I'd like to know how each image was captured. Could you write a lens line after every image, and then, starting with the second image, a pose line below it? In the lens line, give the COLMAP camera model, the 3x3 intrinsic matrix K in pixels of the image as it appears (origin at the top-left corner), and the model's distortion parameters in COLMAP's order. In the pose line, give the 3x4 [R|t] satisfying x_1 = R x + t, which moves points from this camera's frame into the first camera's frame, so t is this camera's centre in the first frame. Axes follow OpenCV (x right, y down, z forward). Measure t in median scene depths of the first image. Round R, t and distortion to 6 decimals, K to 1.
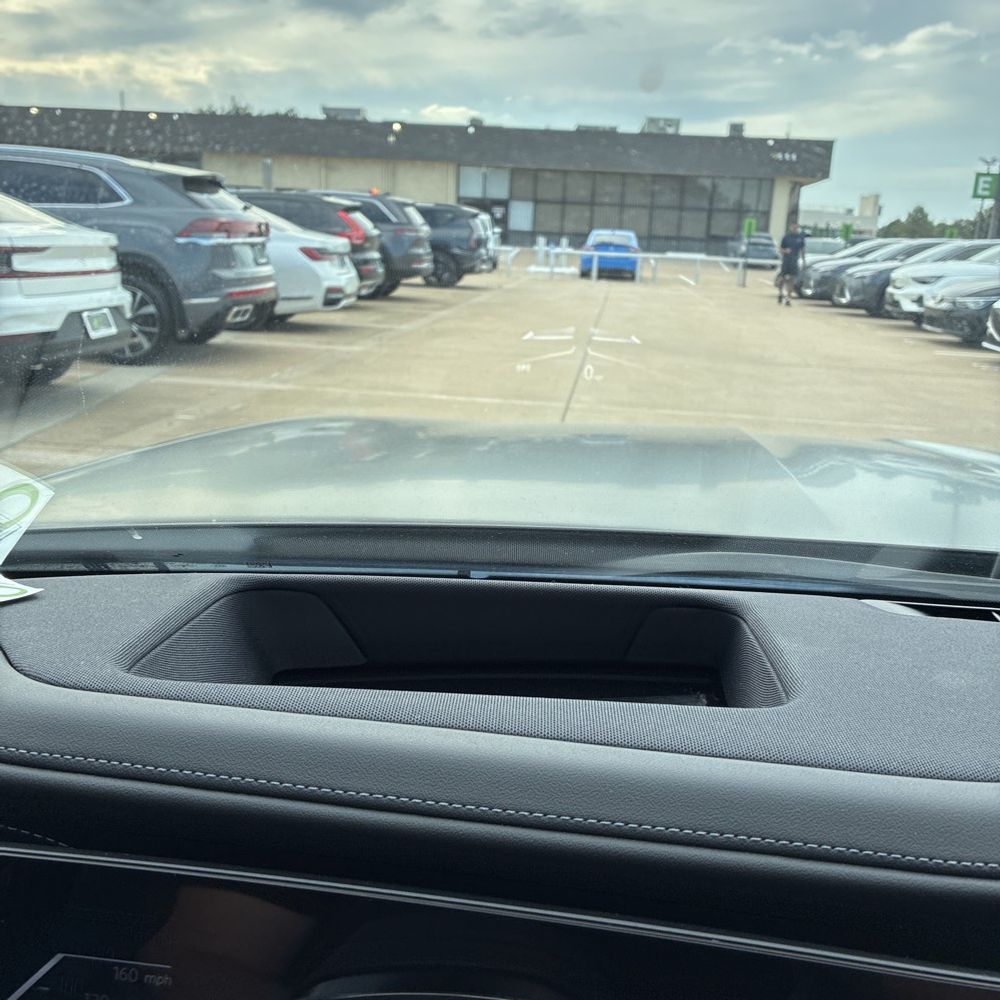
lens RADIAL K [[1045.0, 0, 510.2], [0, 1045.0, 481.9], [0, 0, 1]] dist [0.052155, -0.082425]
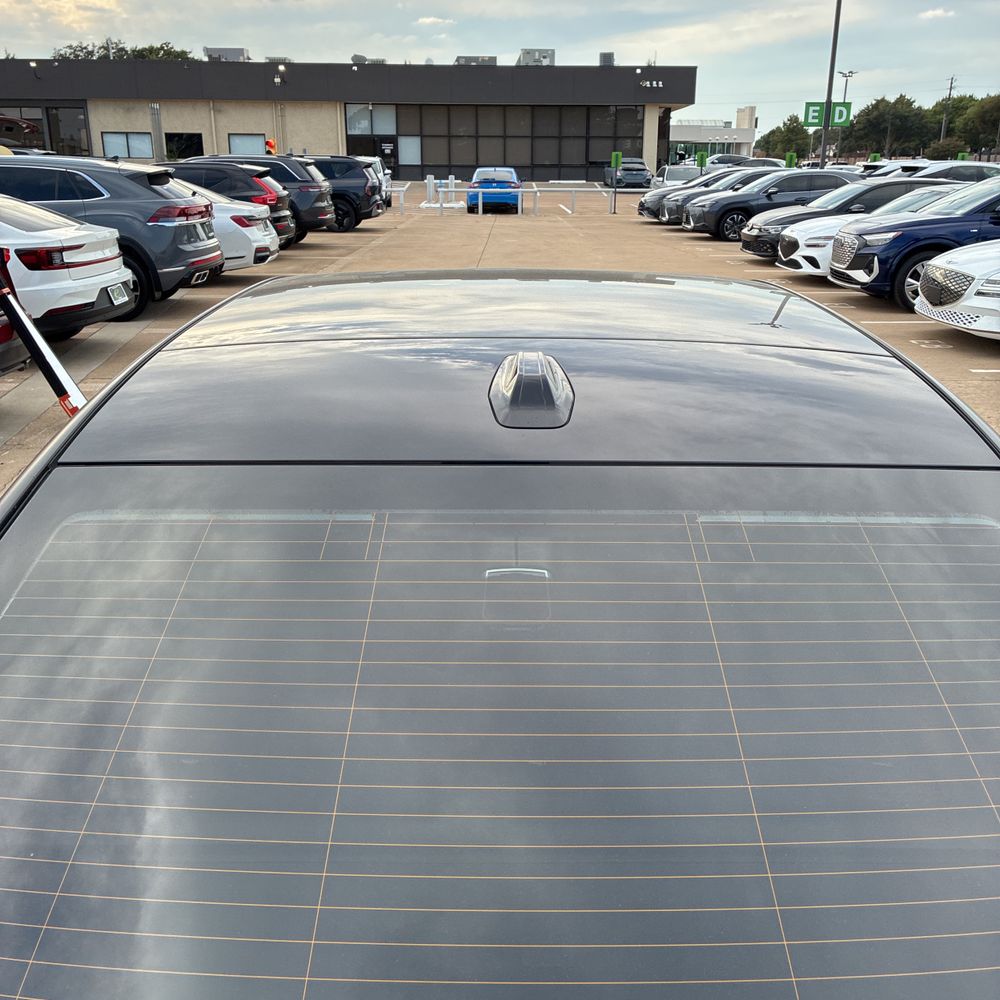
lens RADIAL K [[1045.0, 0, 510.2], [0, 1045.0, 481.9], [0, 0, 1]] dist [0.052155, -0.082425]
pose [[0.993972, -0.074052, 0.080849, 0.001730], [0.068198, 0.995003, 0.072922, 0.010200], [-0.085845, -0.066969, 0.994055, -0.140055]]
